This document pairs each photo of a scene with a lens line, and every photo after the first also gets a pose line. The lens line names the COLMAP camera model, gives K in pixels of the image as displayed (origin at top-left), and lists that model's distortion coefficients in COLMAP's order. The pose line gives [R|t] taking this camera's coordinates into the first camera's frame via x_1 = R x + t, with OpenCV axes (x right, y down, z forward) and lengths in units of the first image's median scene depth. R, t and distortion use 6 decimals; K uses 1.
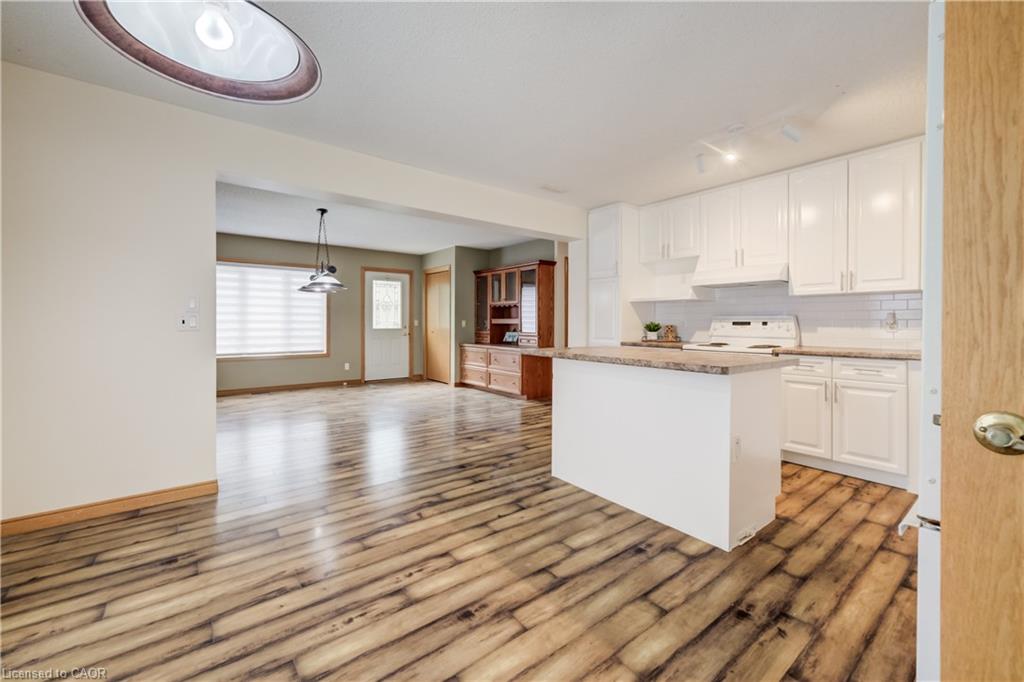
lens RADIAL K [[410.9, 0, 512.2], [0, 410.9, 329.5], [0, 0, 1]] dist [-0.001714, -0.000034]
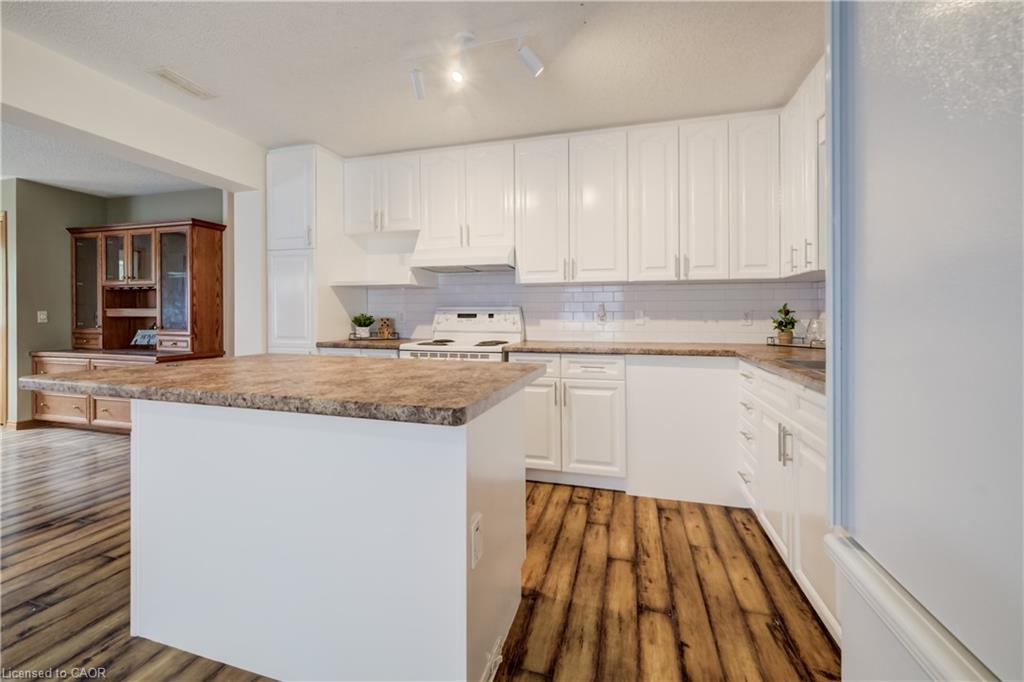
lens RADIAL K [[414.6, 0, 509.2], [0, 414.6, 318.6], [0, 0, 1]] dist [-0.000639, 0.000094]
pose [[0.809346, -0.005150, 0.587310, 0.143034], [0.010090, 0.999936, -0.005137, -0.003981], [-0.587246, 0.010083, 0.809346, 0.290636]]
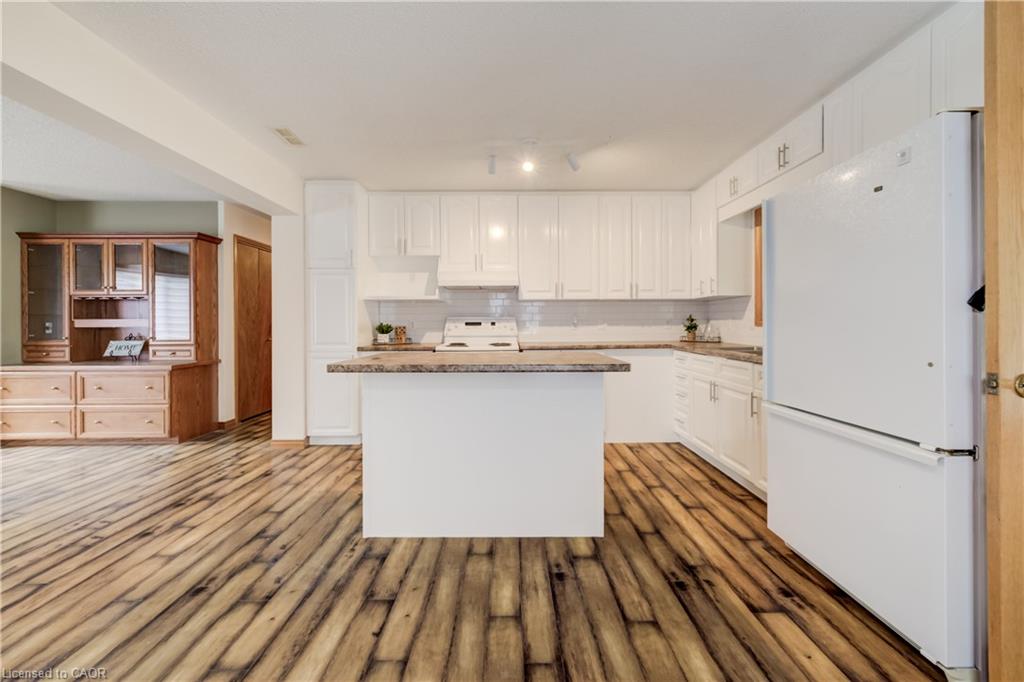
lens RADIAL K [[410.9, 0, 512.2], [0, 410.9, 329.5], [0, 0, 1]] dist [-0.001714, -0.000034]
pose [[0.611790, -0.017803, 0.790820, -0.254311], [0.019967, 0.999776, 0.007060, -0.006199], [-0.790768, 0.011471, 0.612009, 0.292610]]
